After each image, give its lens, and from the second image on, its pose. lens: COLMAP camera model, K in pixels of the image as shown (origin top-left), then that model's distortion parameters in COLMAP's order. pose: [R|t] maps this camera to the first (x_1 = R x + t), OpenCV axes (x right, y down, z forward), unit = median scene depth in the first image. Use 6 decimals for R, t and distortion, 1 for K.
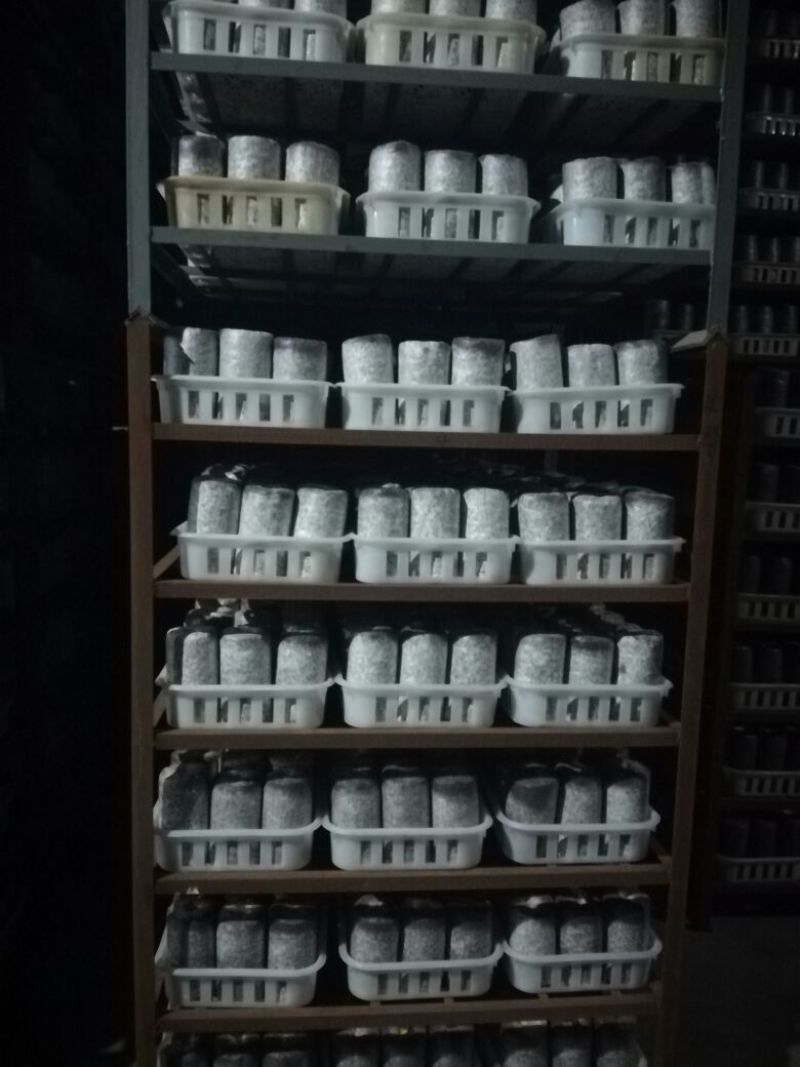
lens RADIAL K [[936.4, 0, 400.4], [0, 936.4, 531.2], [0, 0, 1]] dist [0.054230, -0.060572]
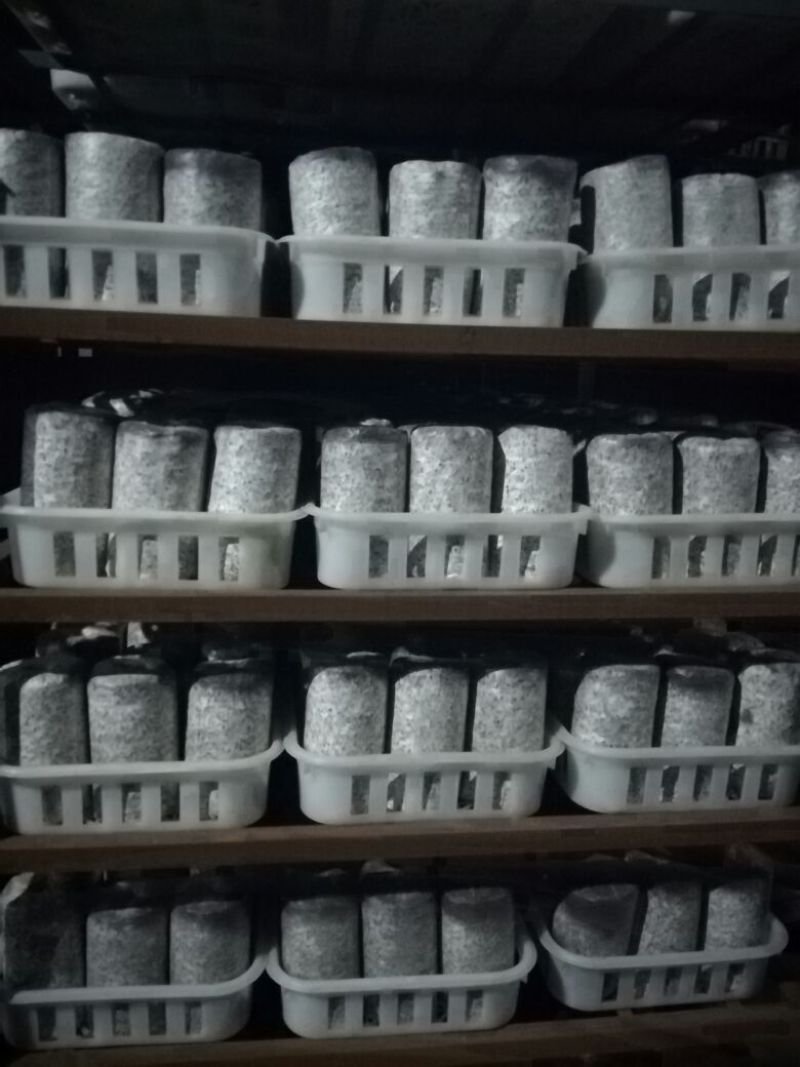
lens RADIAL K [[936.4, 0, 393.7], [0, 936.4, 533.4], [0, 0, 1]] dist [0.054230, -0.060572]
pose [[0.999605, -0.004352, 0.027777, -0.015549], [0.002566, 0.997945, 0.064019, -0.016503], [-0.027998, -0.063922, 0.997562, 0.408201]]
